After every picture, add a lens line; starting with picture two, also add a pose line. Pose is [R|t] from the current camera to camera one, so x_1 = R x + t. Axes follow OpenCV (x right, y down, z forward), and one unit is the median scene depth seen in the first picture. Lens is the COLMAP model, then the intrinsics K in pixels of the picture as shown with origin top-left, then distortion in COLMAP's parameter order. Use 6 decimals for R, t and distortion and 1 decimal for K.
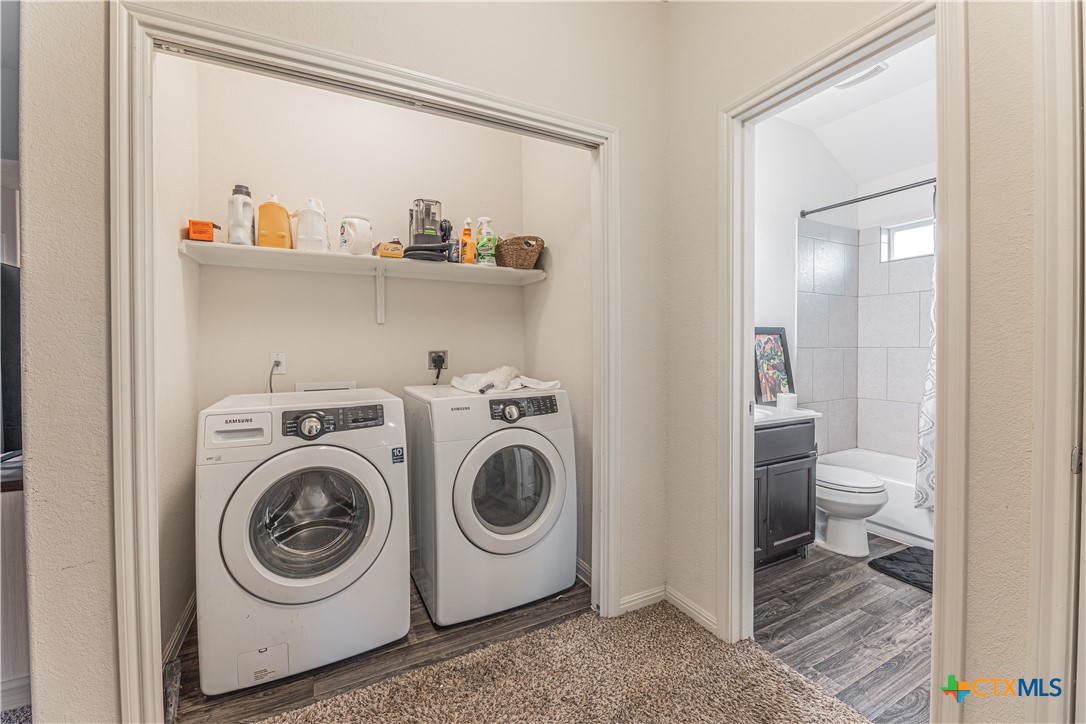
lens RADIAL K [[441.4, 0, 538.9], [0, 441.4, 352.0], [0, 0, 1]] dist [-0.001585, -0.002715]
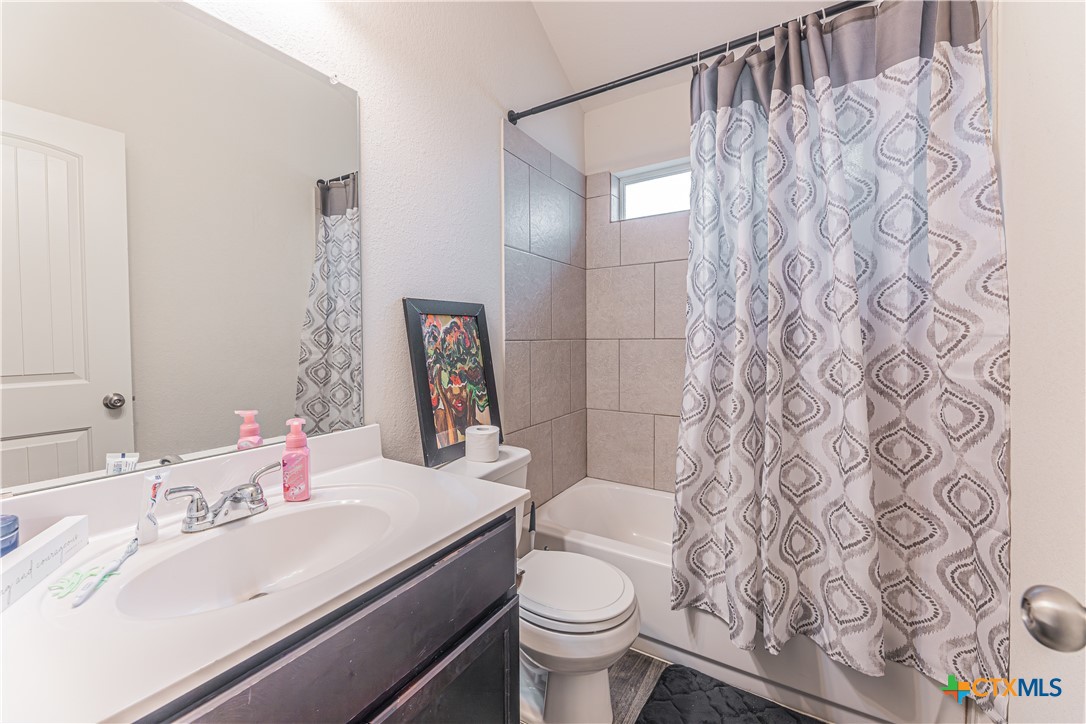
lens RADIAL K [[441.4, 0, 537.1], [0, 441.4, 349.4], [0, 0, 1]] dist [-0.001585, -0.002715]
pose [[0.862878, -0.016531, 0.505142, 0.391564], [0.009758, 0.999824, 0.016051, -0.007598], [-0.505319, -0.008921, 0.862887, 0.565223]]
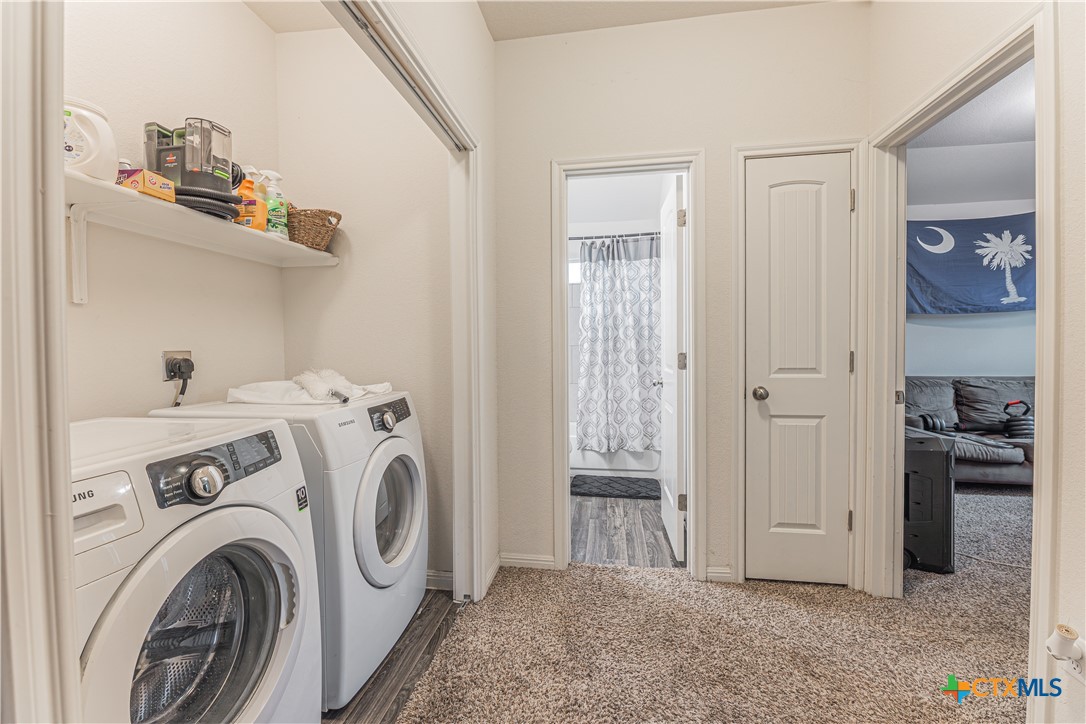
lens RADIAL K [[441.4, 0, 548.2], [0, 441.4, 354.0], [0, 0, 1]] dist [-0.001585, -0.002715]
pose [[0.578931, -0.016644, 0.815206, -0.442286], [0.016122, 0.999830, 0.008964, 0.003192], [-0.815217, 0.007953, 0.579101, 0.182372]]
